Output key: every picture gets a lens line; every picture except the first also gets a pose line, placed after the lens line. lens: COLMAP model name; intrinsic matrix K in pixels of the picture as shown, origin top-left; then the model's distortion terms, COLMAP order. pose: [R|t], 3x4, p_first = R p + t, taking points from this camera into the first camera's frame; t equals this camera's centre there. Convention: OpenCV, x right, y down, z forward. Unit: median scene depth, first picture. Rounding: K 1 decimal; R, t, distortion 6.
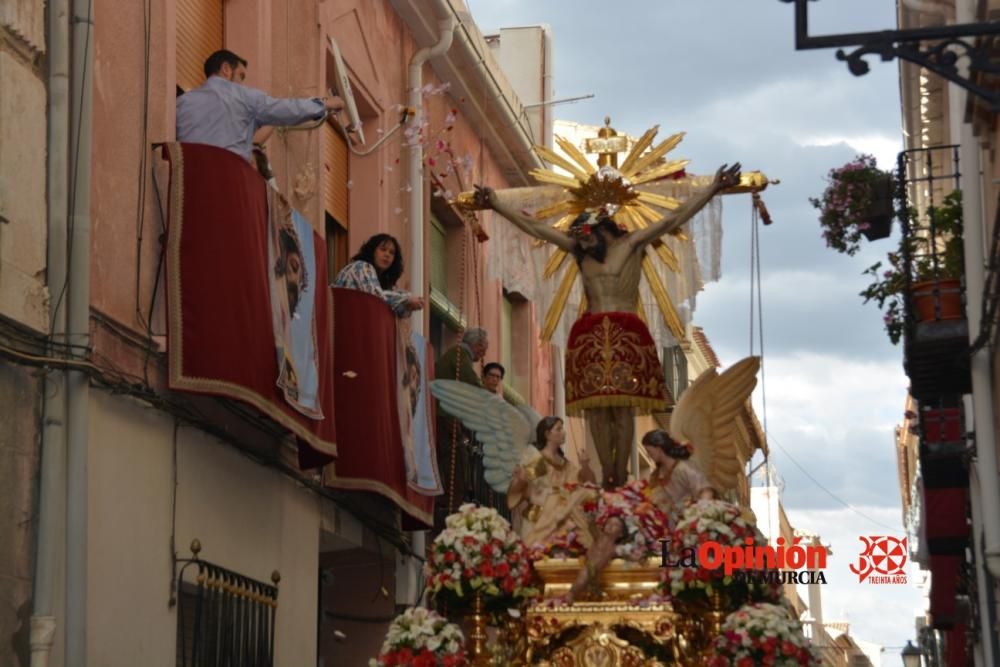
lens RADIAL K [[2090.0, 0, 500.2], [0, 2090.0, 333.2], [0, 0, 1]] dist [0.442753, -2.346738]
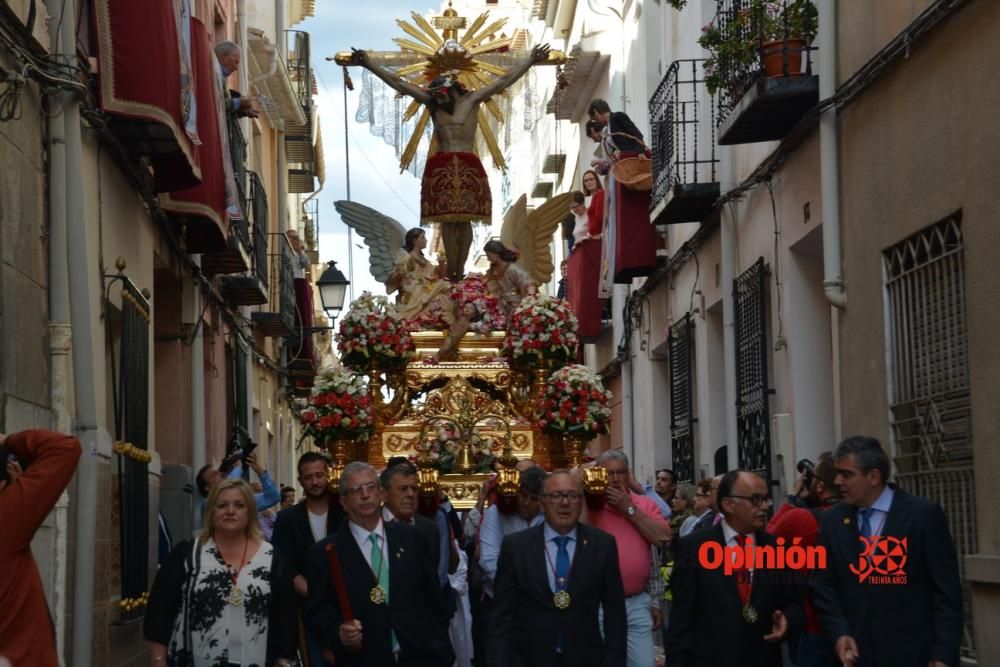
lens RADIAL K [[2171.6, 0, 501.6], [0, 2171.6, 334.4], [0, 0, 1]] dist [0.384891, 0.005615]
pose [[0.974116, 0.013770, 0.225631, -0.245335], [-0.043347, 0.990998, 0.126662, -0.075321], [-0.221855, -0.133163, 0.965944, -0.410826]]
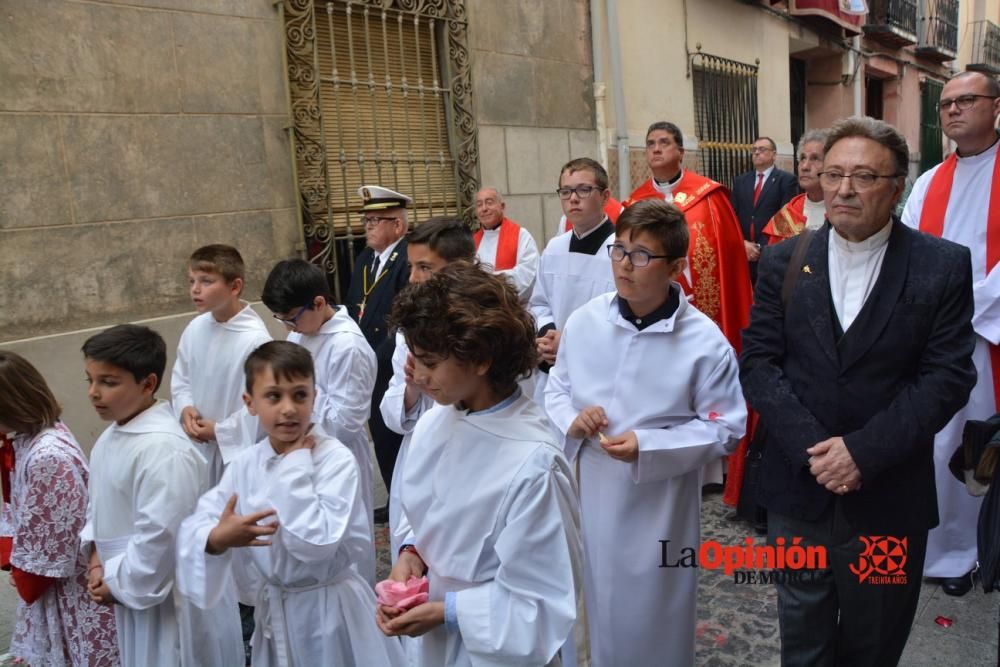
lens RADIAL K [[769.0, 0, 500.2], [0, 769.0, 352.8], [0, 0, 1]] dist [-0.181852, 0.106118]
pose [[0.852139, 0.083606, -0.516594, 0.335940], [0.152579, 0.904572, 0.398081, 0.240966], [0.500579, -0.418042, 0.758065, 1.115231]]
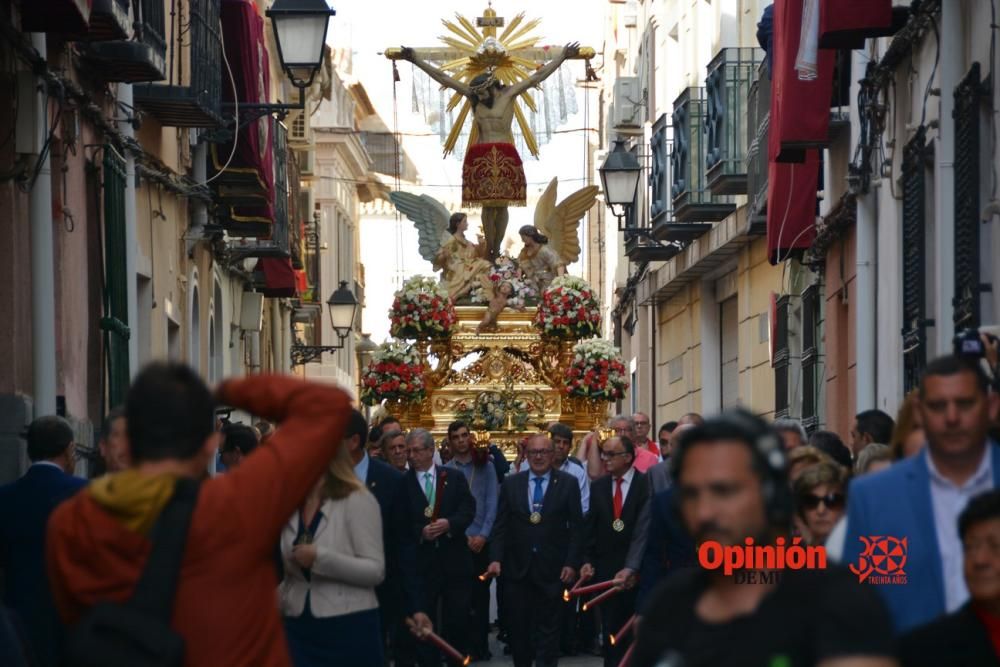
lens RADIAL K [[6054.7, 0, 497.2], [0, 6054.7, 332.8], [0, 0, 1]] dist [1.584209, 10.660954]
pose [[0.978156, 0.005798, 0.207792, -0.884676], [-0.044211, 0.982544, 0.180699, -0.688450], [-0.203117, -0.185938, 0.961338, -3.353493]]
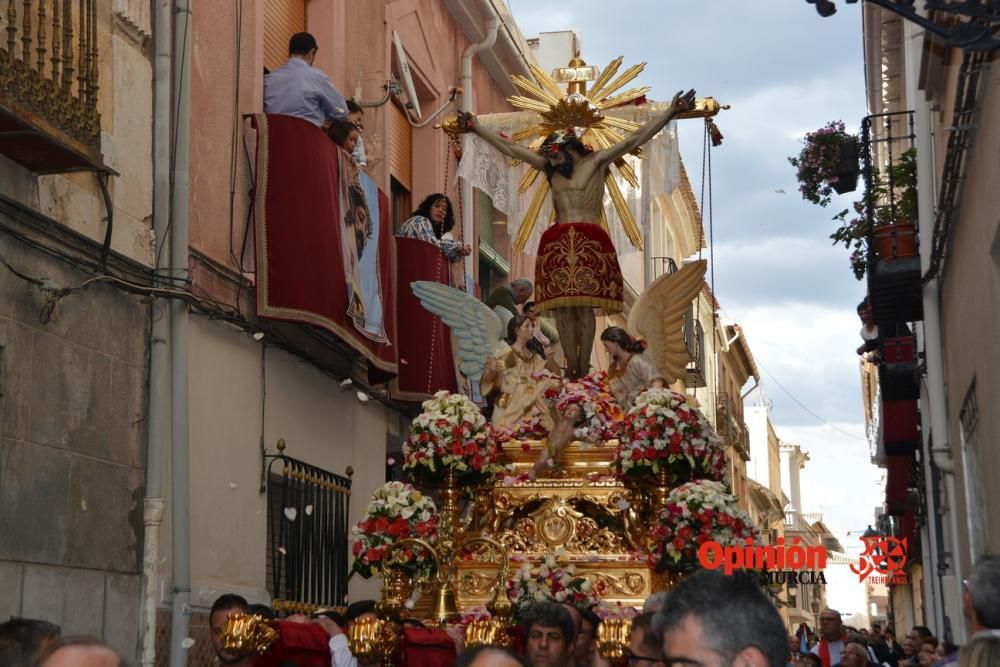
lens RADIAL K [[1684.2, 0, 463.0], [0, 1684.2, 332.7], [0, 0, 1]] dist [0.207555, 0.178619]
pose [[0.998829, 0.005898, -0.048017, 0.036985], [-0.004447, 0.999532, 0.030272, 0.022174], [0.048173, -0.030023, 0.998388, 0.098626]]
